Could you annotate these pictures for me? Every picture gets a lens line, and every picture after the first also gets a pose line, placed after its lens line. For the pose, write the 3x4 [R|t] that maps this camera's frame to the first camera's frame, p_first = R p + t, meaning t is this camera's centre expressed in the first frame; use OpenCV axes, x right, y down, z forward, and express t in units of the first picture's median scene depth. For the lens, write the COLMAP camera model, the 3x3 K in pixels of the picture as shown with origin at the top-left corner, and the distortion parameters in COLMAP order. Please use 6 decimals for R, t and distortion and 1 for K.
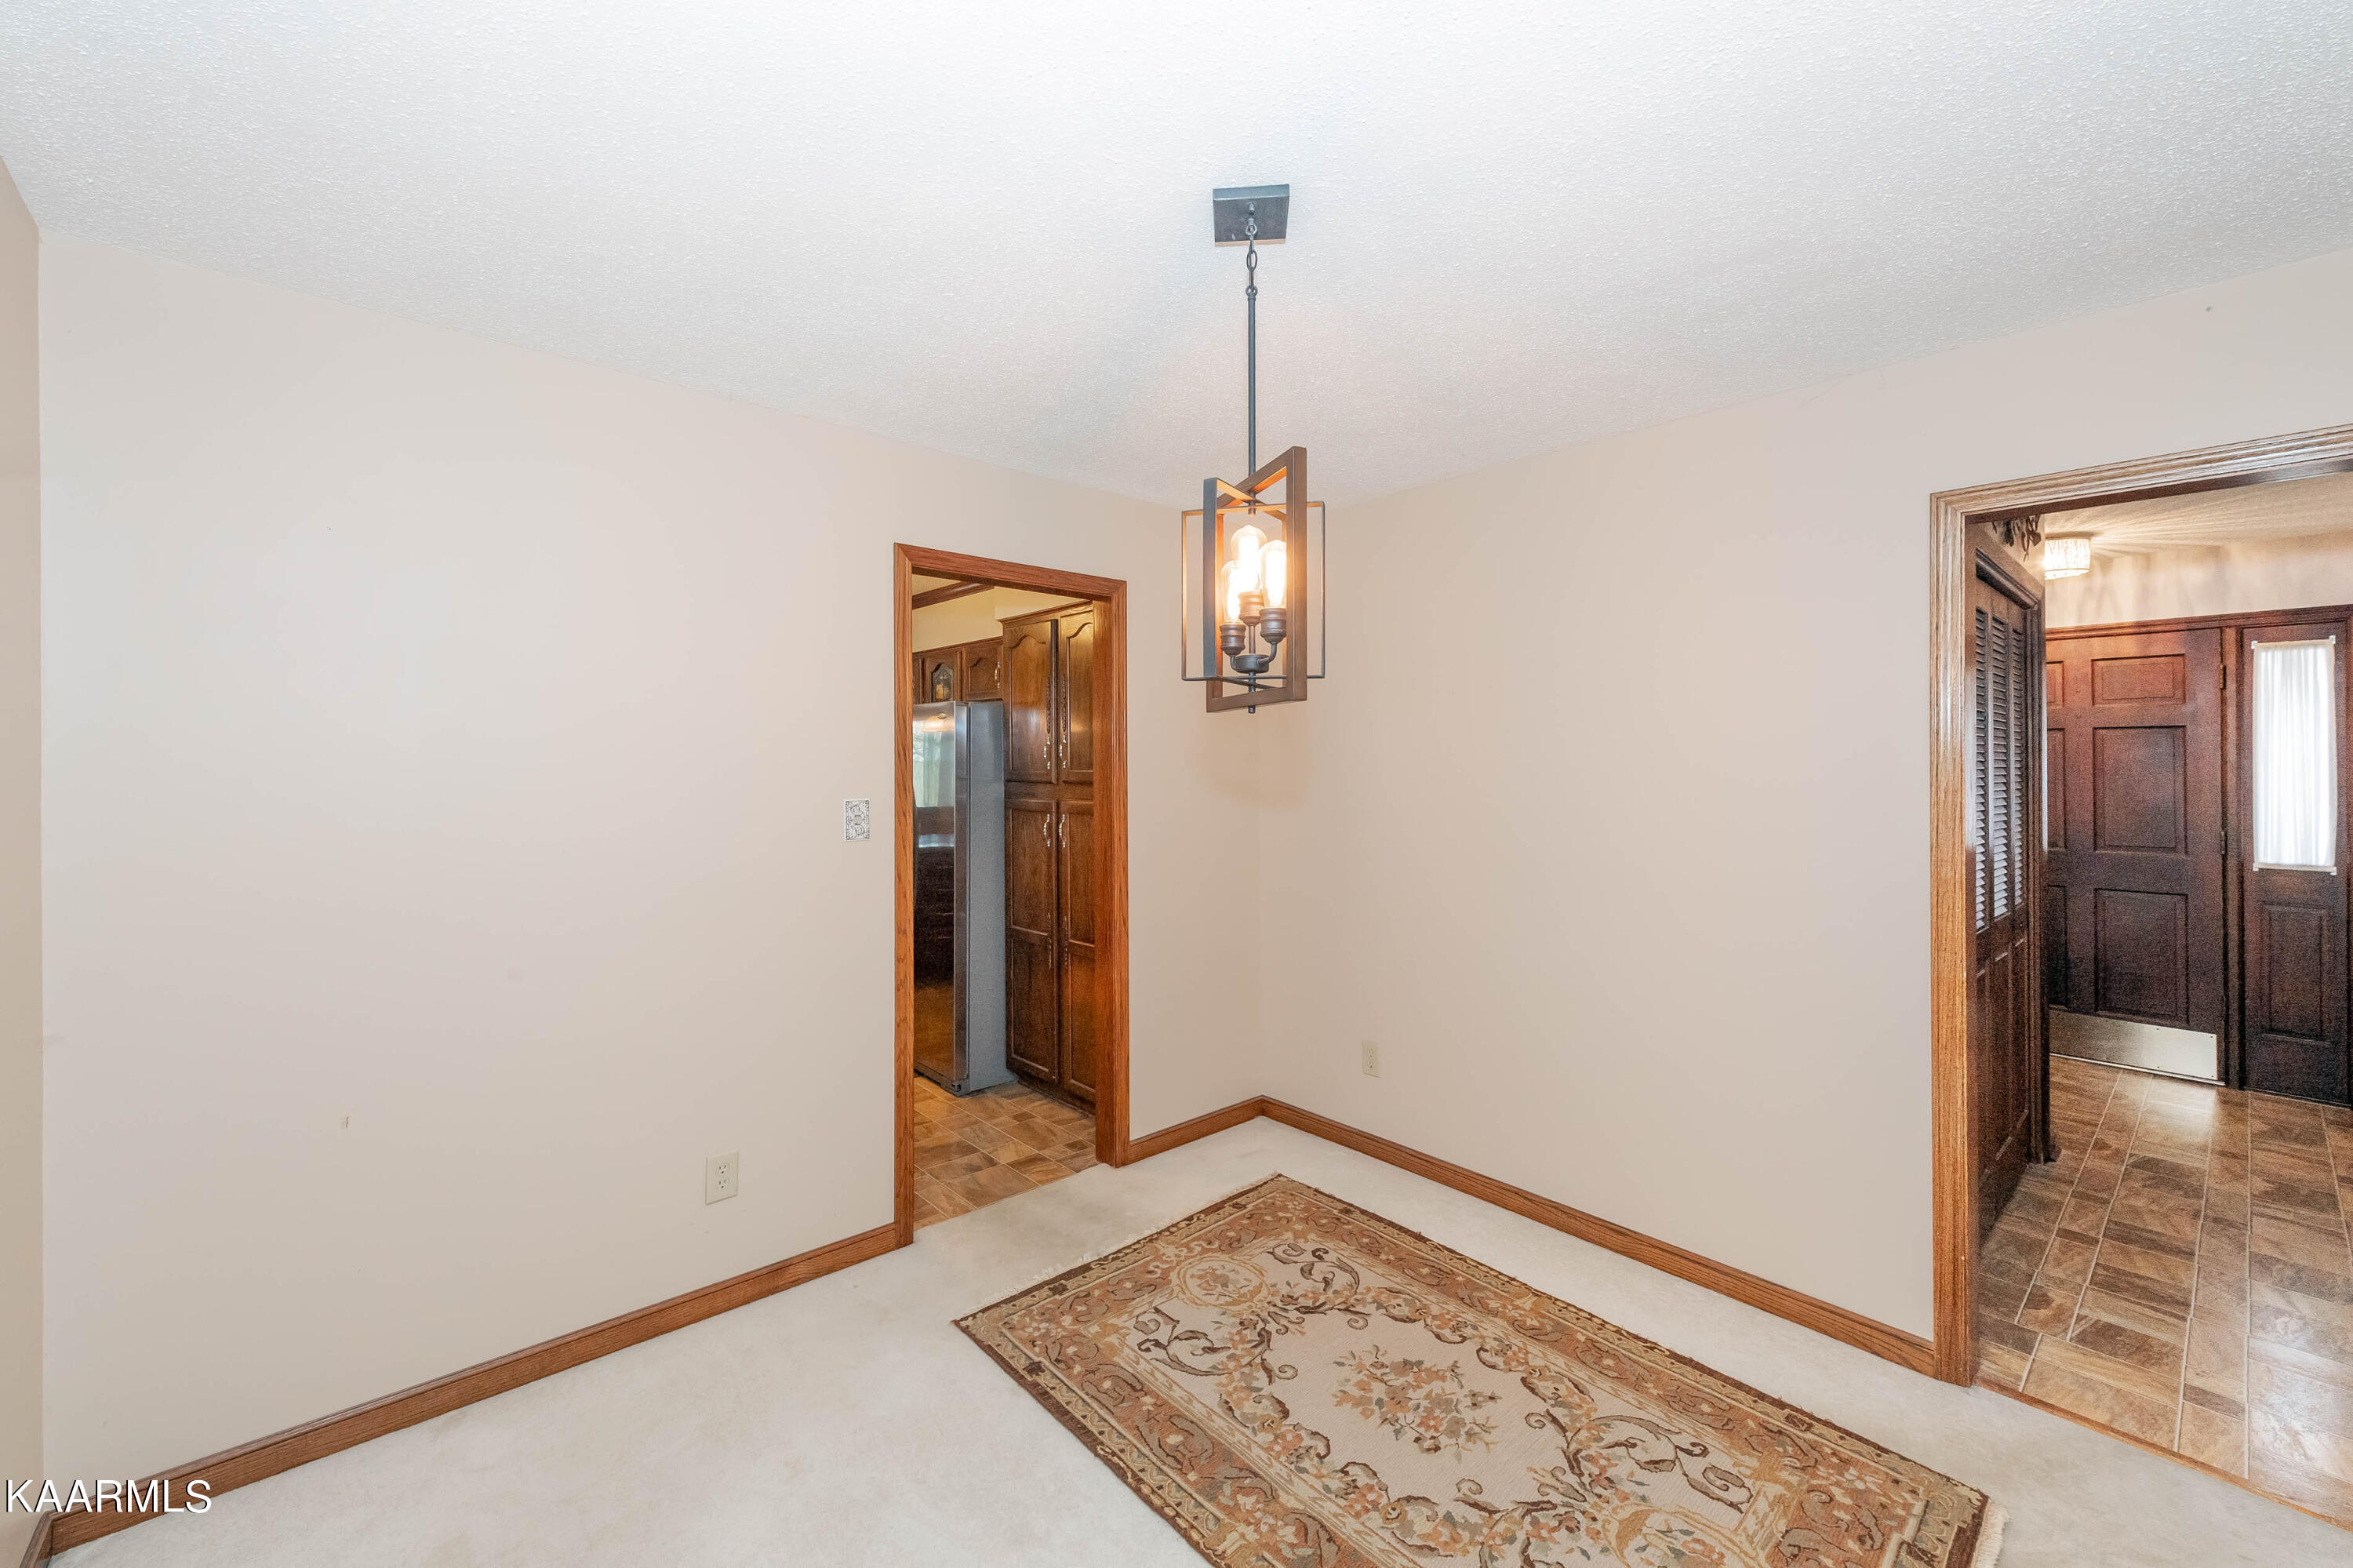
lens RADIAL K [[936.2, 0, 1177.1], [0, 936.2, 754.7], [0, 0, 1]] dist [0.002780, 0.000014]
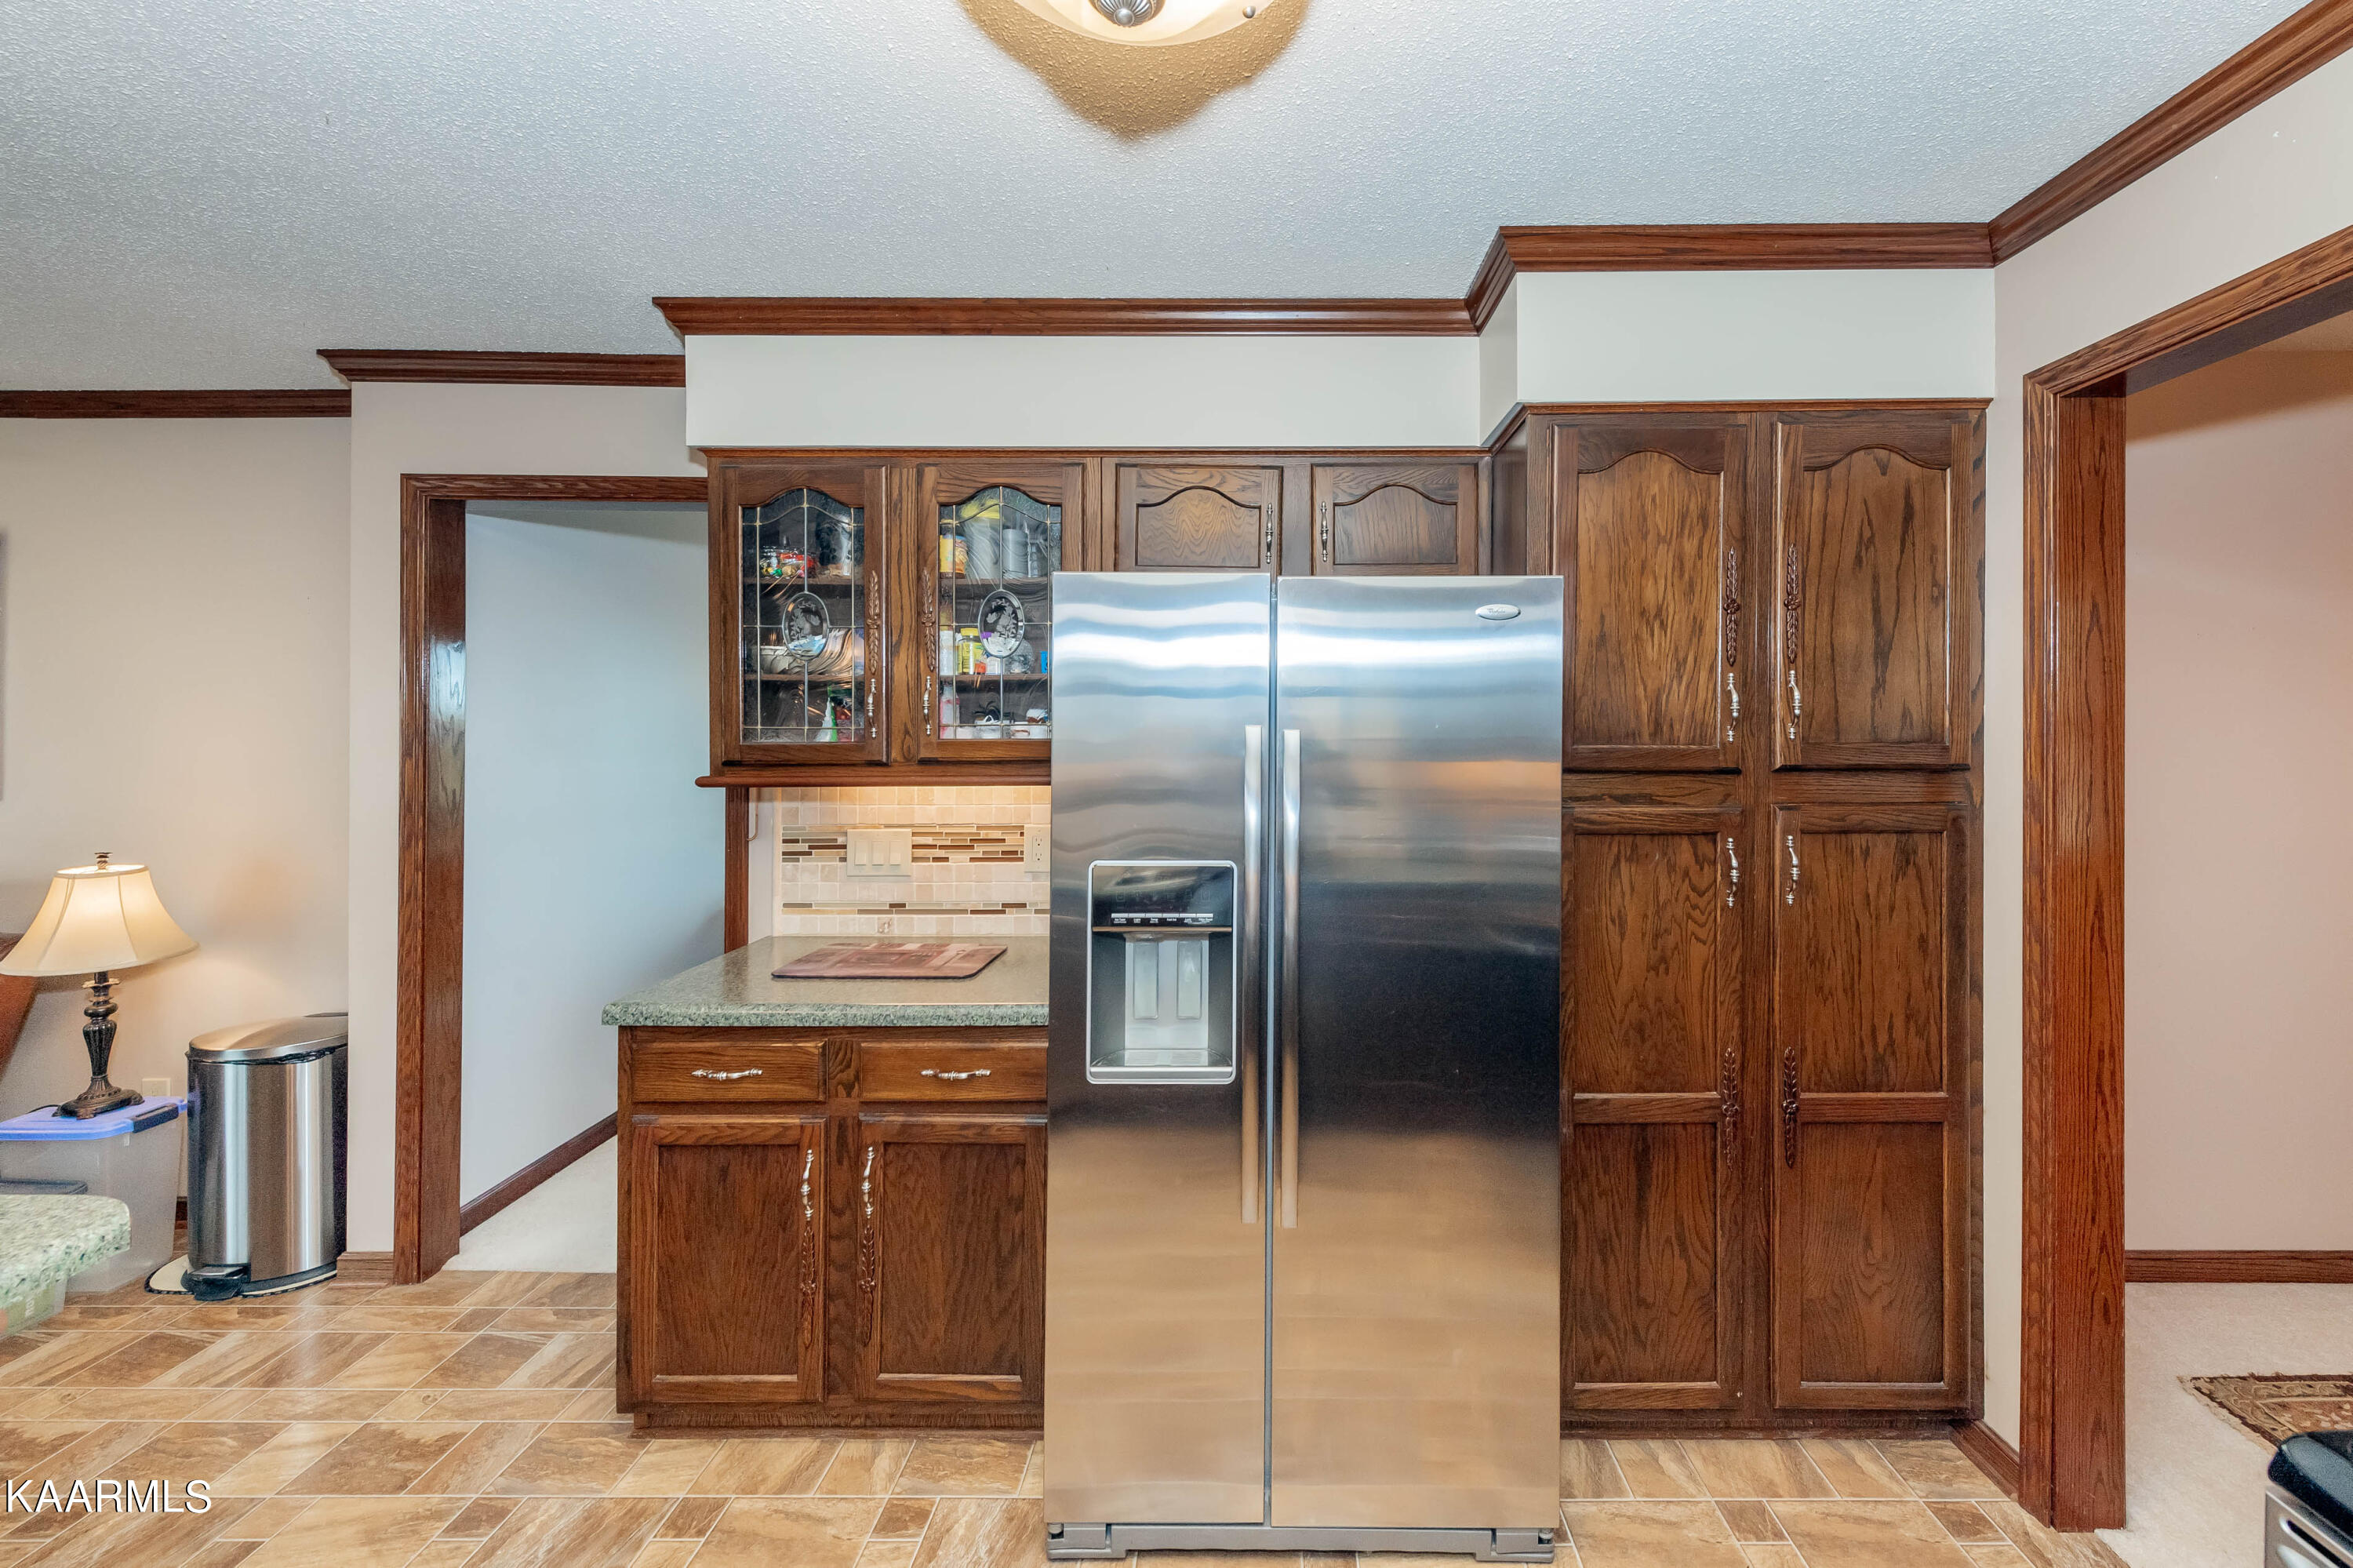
lens RADIAL K [[969.5, 0, 1176.5], [0, 969.5, 784.0], [0, 0, 1]] dist [-0.000505, -0.000195]
pose [[0.651043, 0.005574, 0.759020, -0.613175], [-0.001668, 0.999981, -0.005913, 0.037505], [-0.759039, 0.002584, 0.651040, 0.805623]]
